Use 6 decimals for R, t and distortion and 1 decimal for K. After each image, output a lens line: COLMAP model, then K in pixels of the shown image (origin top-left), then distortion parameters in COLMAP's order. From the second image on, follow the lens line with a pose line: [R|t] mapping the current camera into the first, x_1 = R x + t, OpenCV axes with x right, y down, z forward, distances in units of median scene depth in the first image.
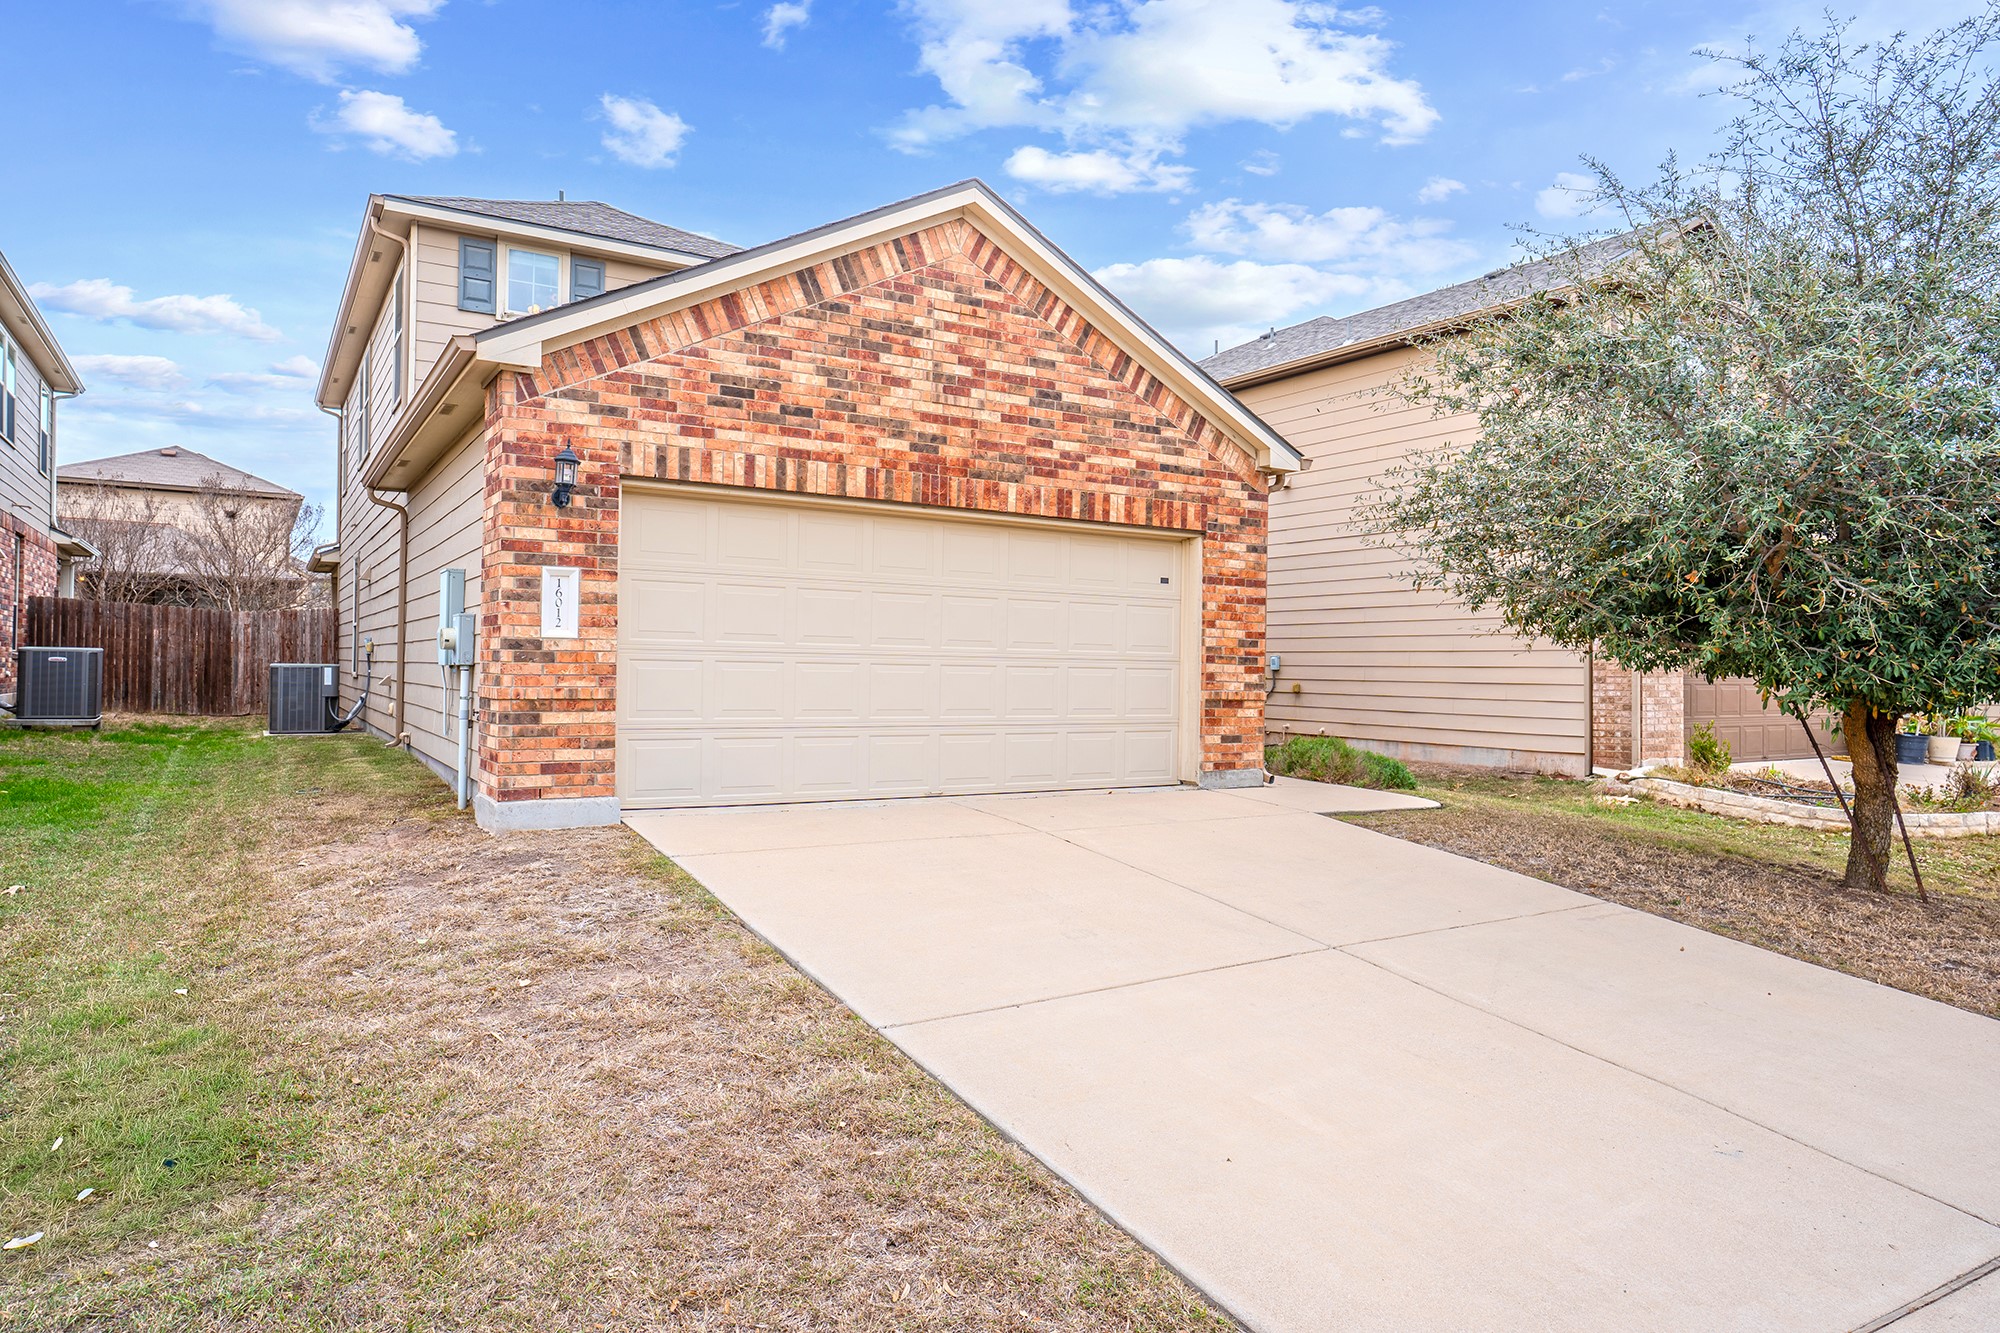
lens RADIAL K [[1230.6, 0, 998.1], [0, 1230.6, 671.2], [0, 0, 1]] dist [-0.051066, 0.002782]
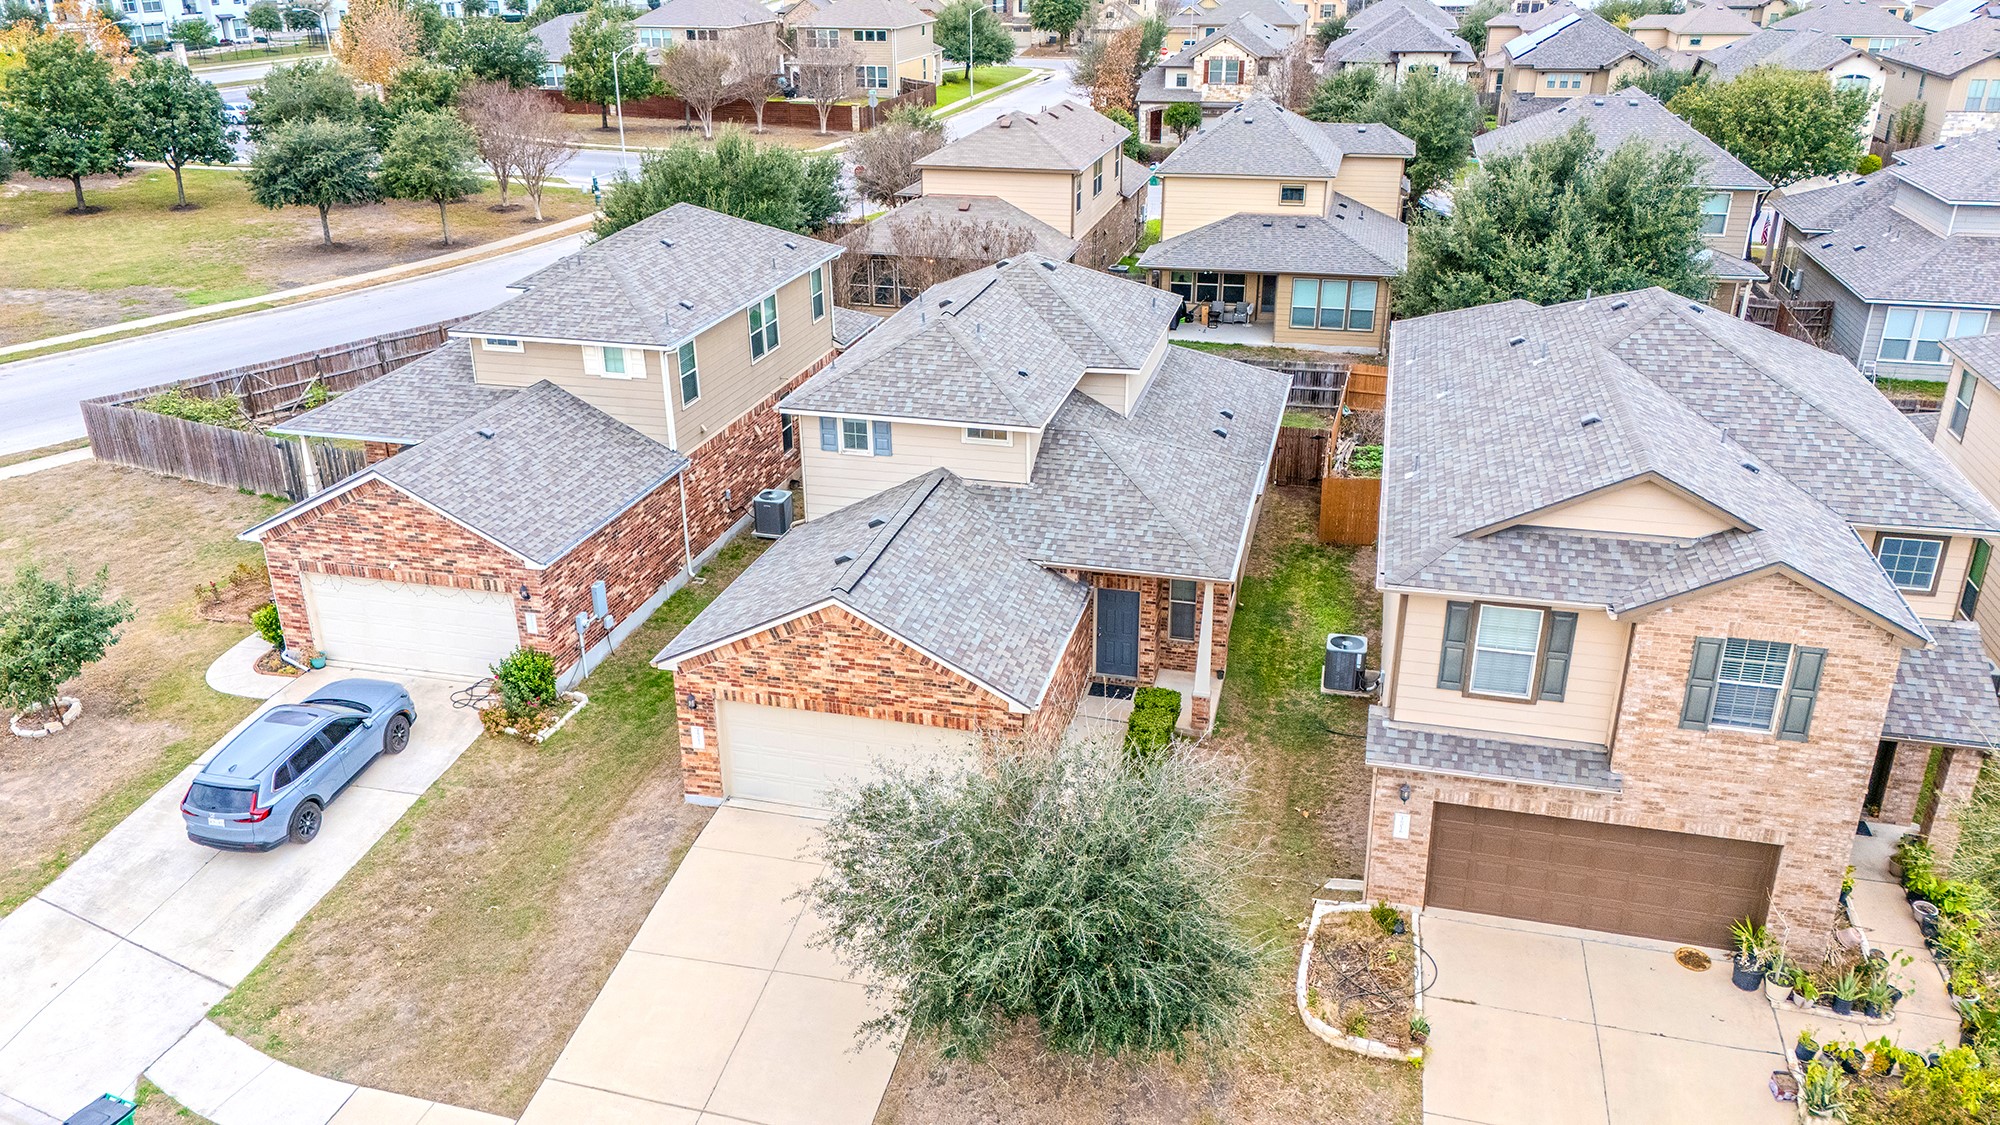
lens RADIAL K [[1476.3, 0, 999.2], [0, 1476.3, 554.5], [0, 0, 1]] dist [0.051191, -0.028467]
pose [[0.689144, 0.264604, -0.674585, 1.935367], [0.018464, 0.924230, 0.381389, -1.447130], [0.724389, -0.275288, 0.632042, -0.467438]]
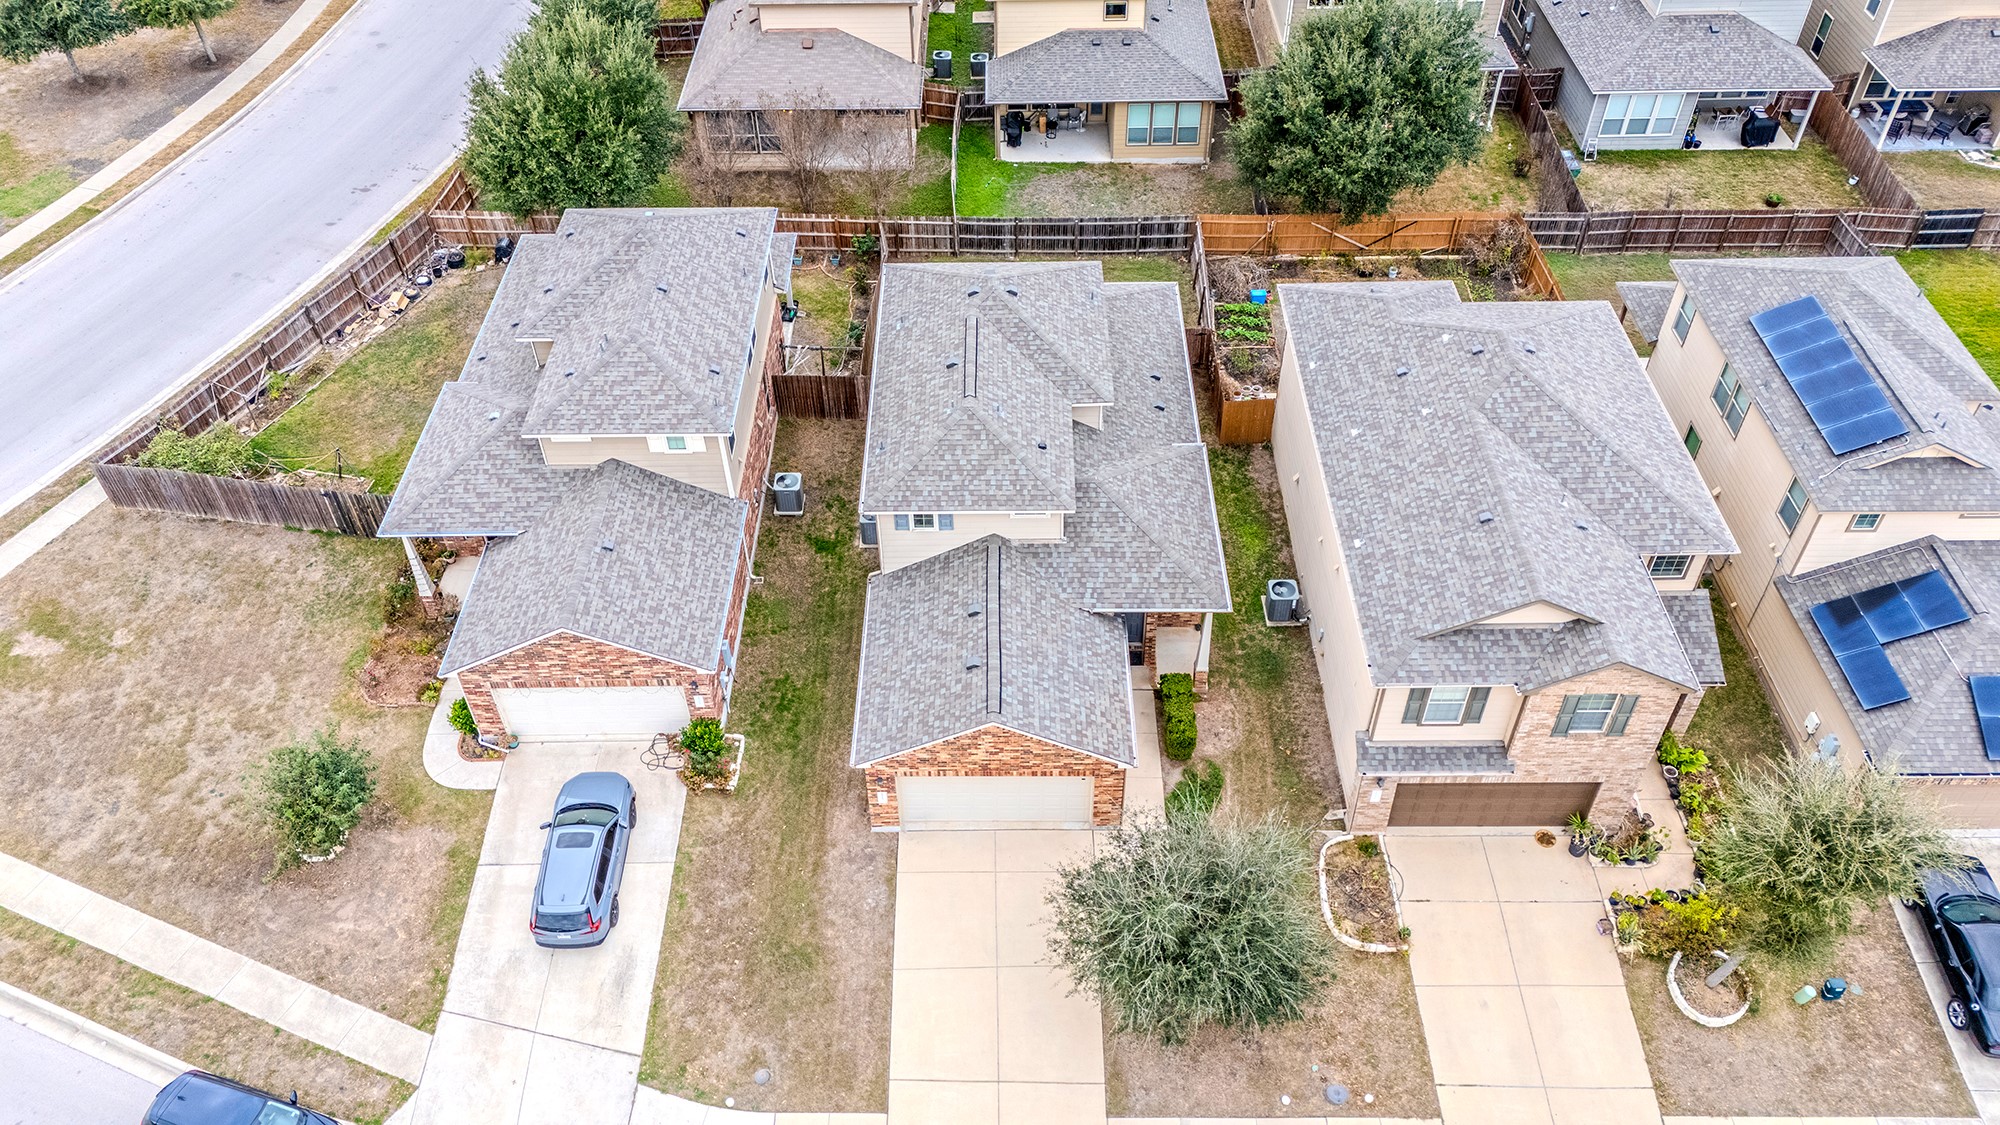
lens RADIAL K [[1476.3, 0, 1000.7], [0, 1476.3, 561.7], [0, 0, 1]] dist [0.051191, -0.028467]
pose [[0.846052, 0.349234, -0.402780, 1.348980], [0.027909, 0.725489, 0.687667, -3.216944], [0.532369, -0.593044, 0.604055, -1.030743]]
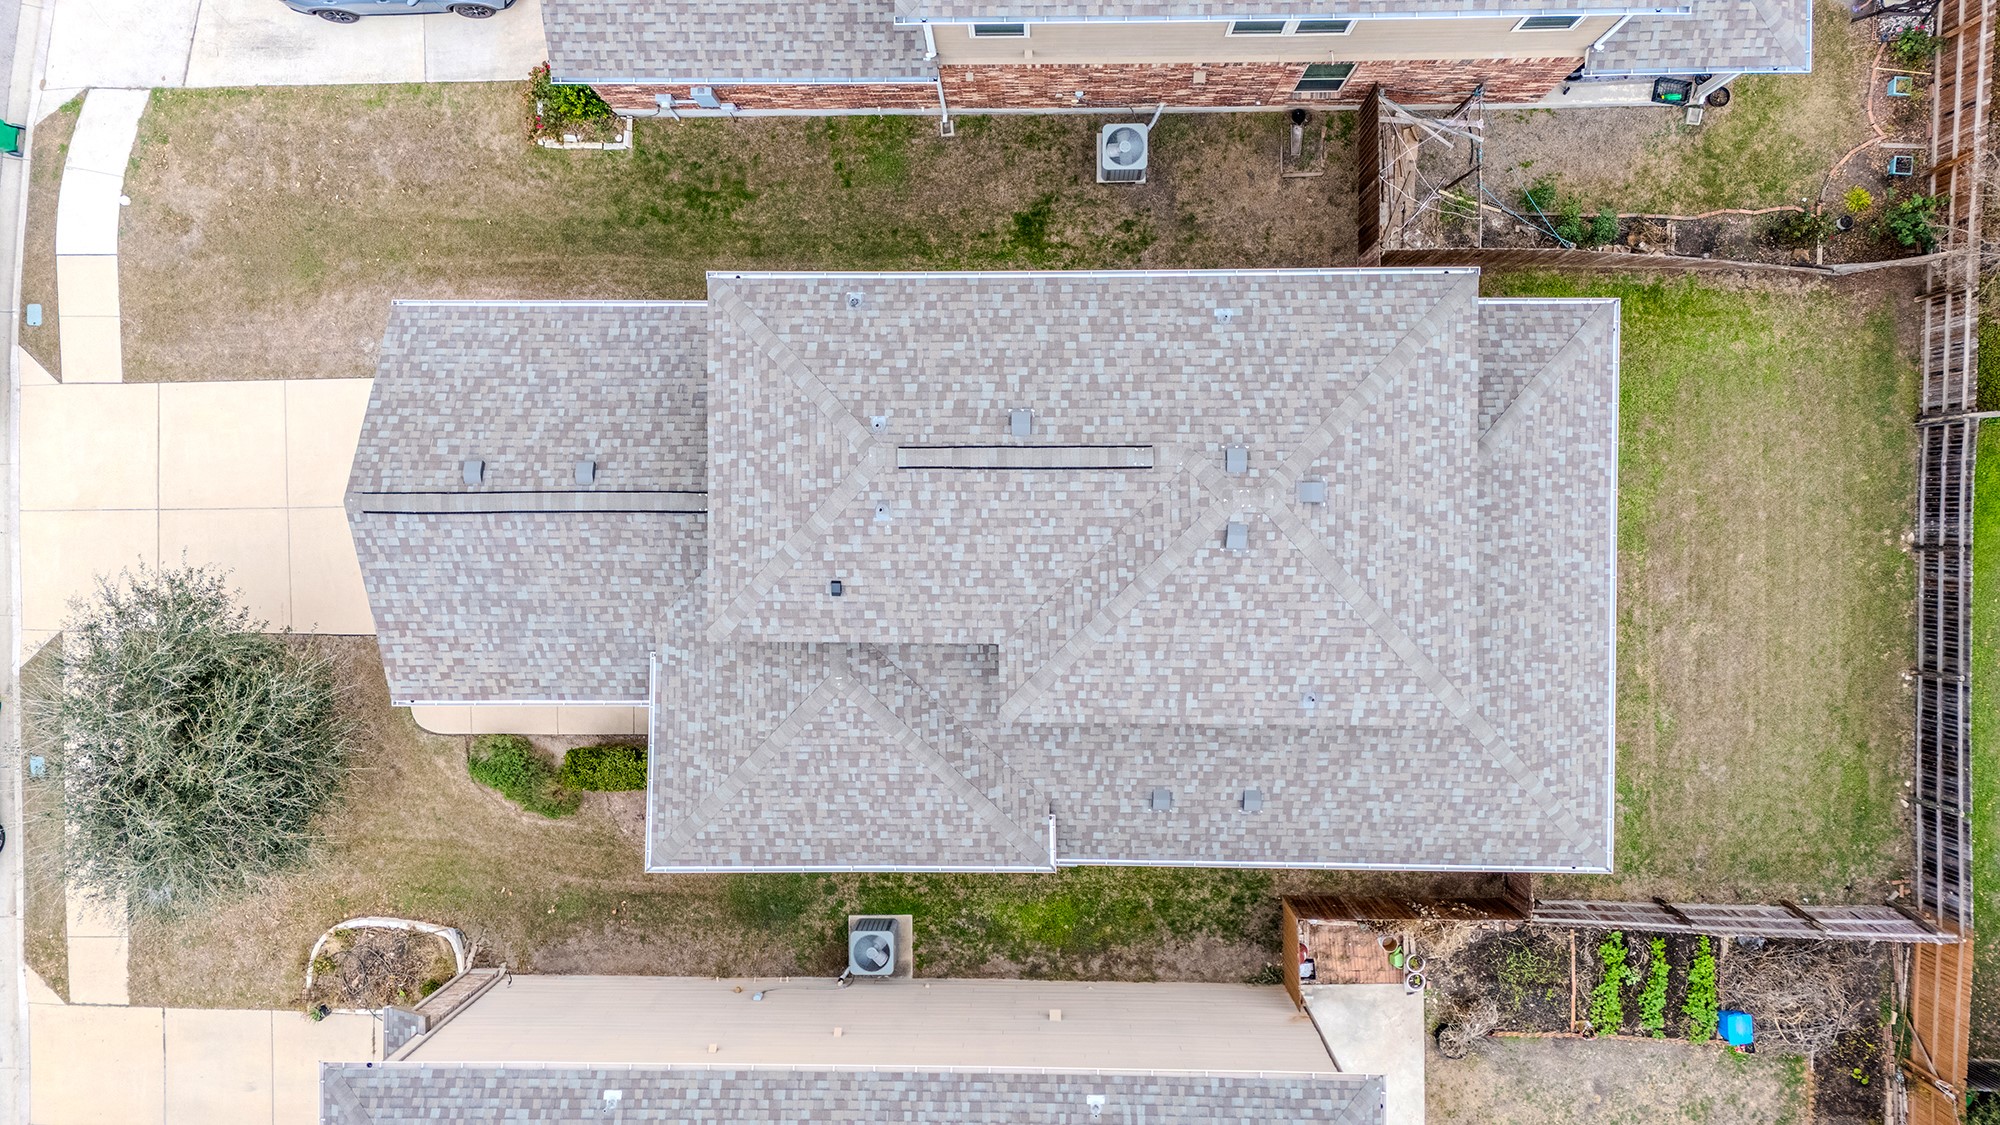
lens RADIAL K [[1476.3, 0, 999.6], [0, 1476.3, 556.7], [0, 0, 1]] dist [0.051191, -0.028467]
pose [[-0.534161, 0.845210, 0.017094, -0.584374], [0.026248, -0.003629, 0.999649, -2.926894], [0.844975, 0.534422, -0.020246, 2.013375]]
